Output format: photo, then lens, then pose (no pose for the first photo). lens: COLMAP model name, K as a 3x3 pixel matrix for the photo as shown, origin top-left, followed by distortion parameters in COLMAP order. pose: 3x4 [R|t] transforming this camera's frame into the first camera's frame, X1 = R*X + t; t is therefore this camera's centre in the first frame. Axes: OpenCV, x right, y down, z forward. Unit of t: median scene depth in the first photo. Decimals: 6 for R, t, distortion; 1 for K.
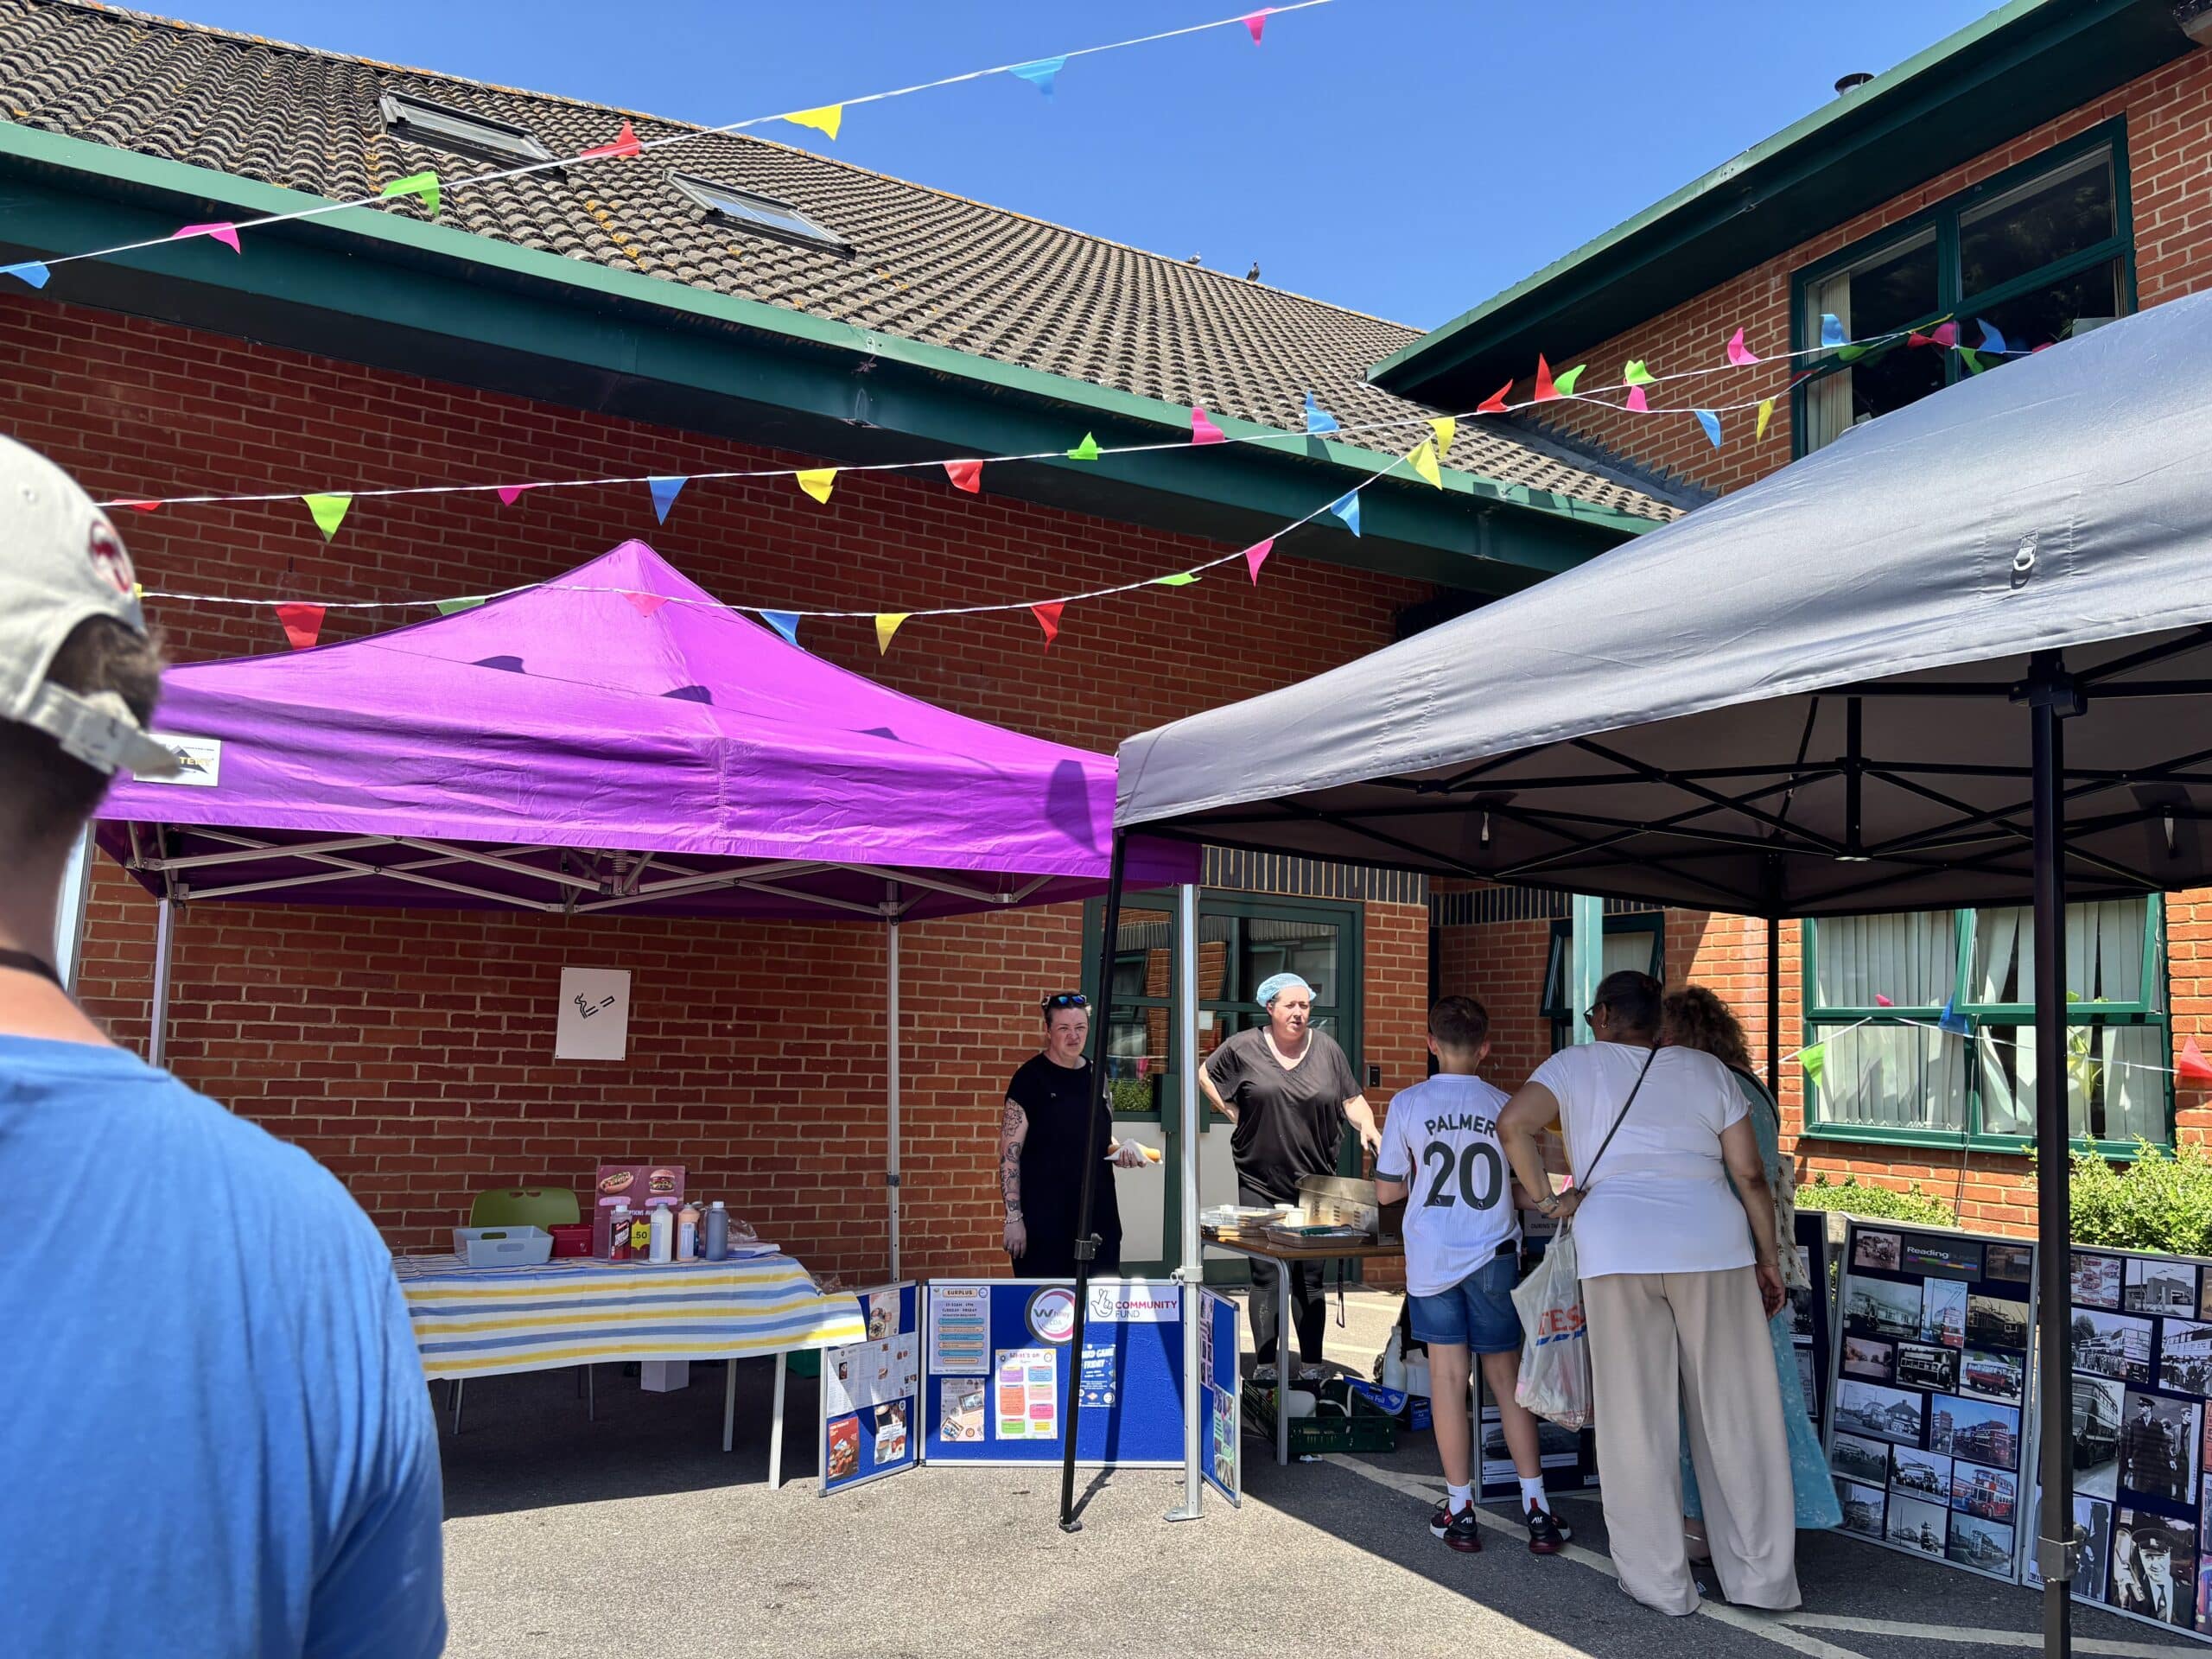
lens RADIAL K [[1624.2, 0, 1106.0], [0, 1624.2, 829.5], [0, 0, 1]] dist [-0.003840, 0.006854]
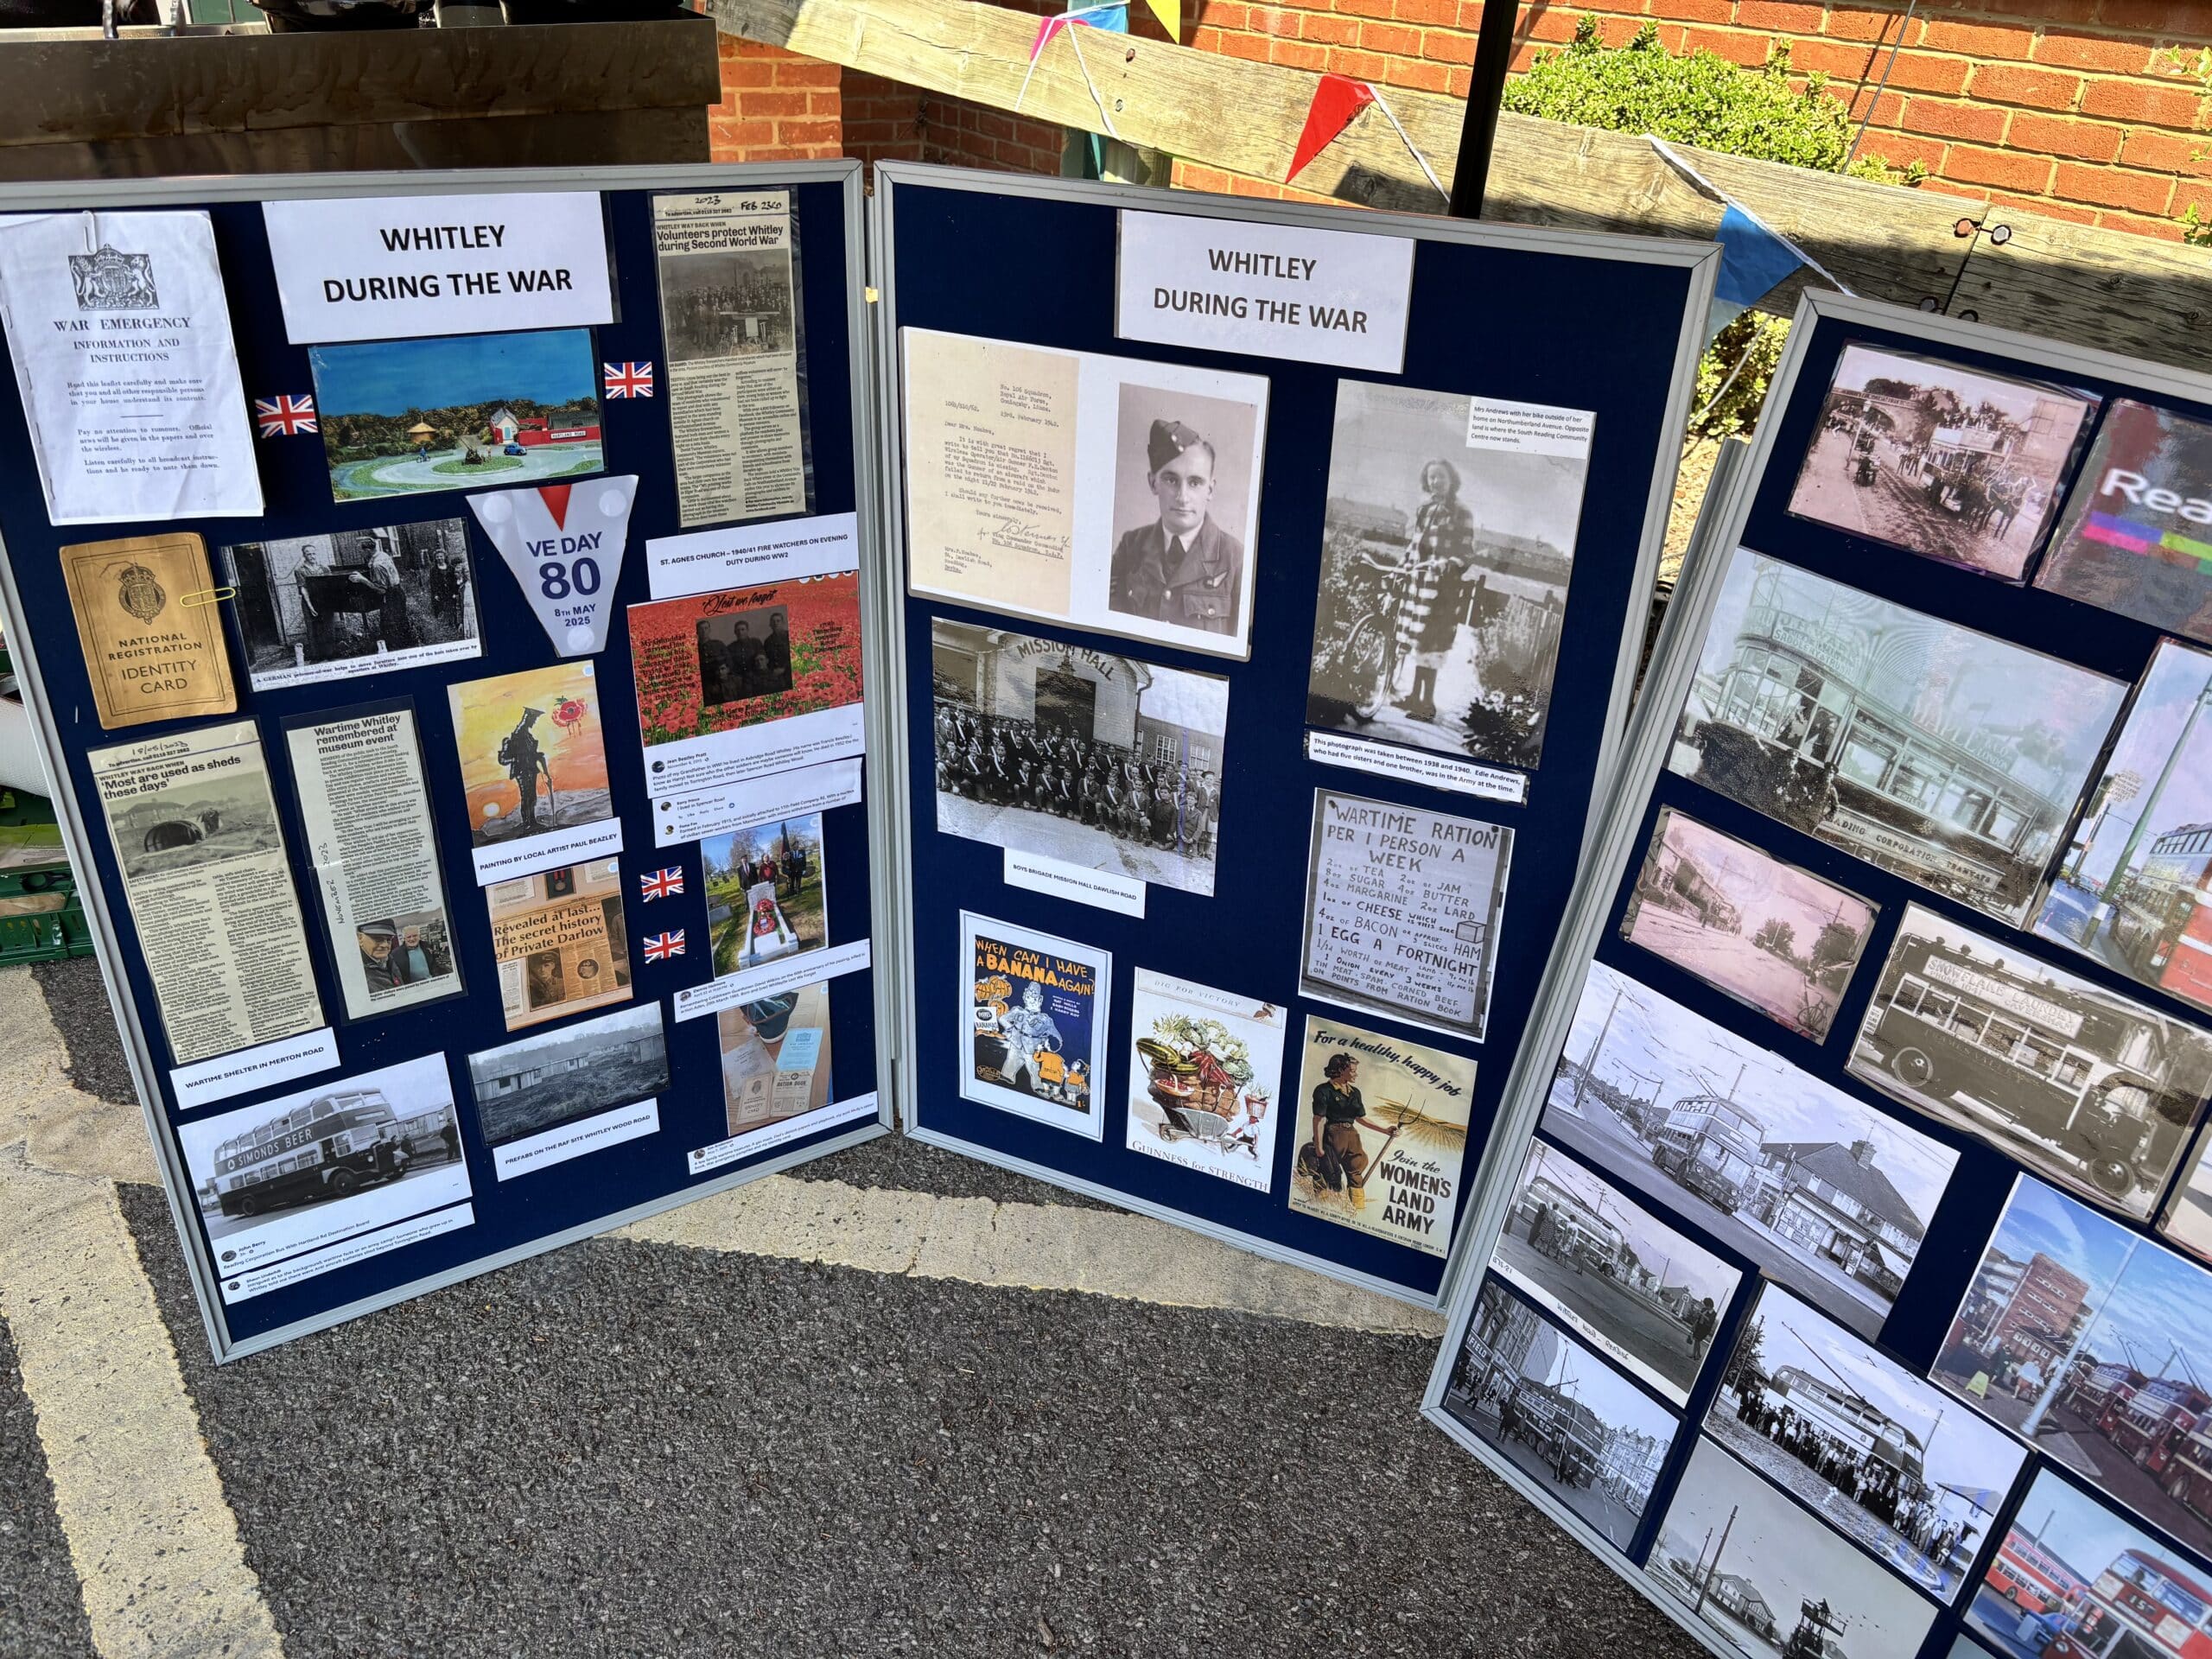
lens RADIAL K [[1624.2, 0, 1106.0], [0, 1624.2, 829.5], [0, 0, 1]] dist [-0.003840, 0.006854]
pose [[0.984737, -0.072653, 0.158160, 0.349444], [-0.042277, 0.781647, 0.622286, 0.179224], [-0.168836, -0.619475, 0.766646, 0.855949]]
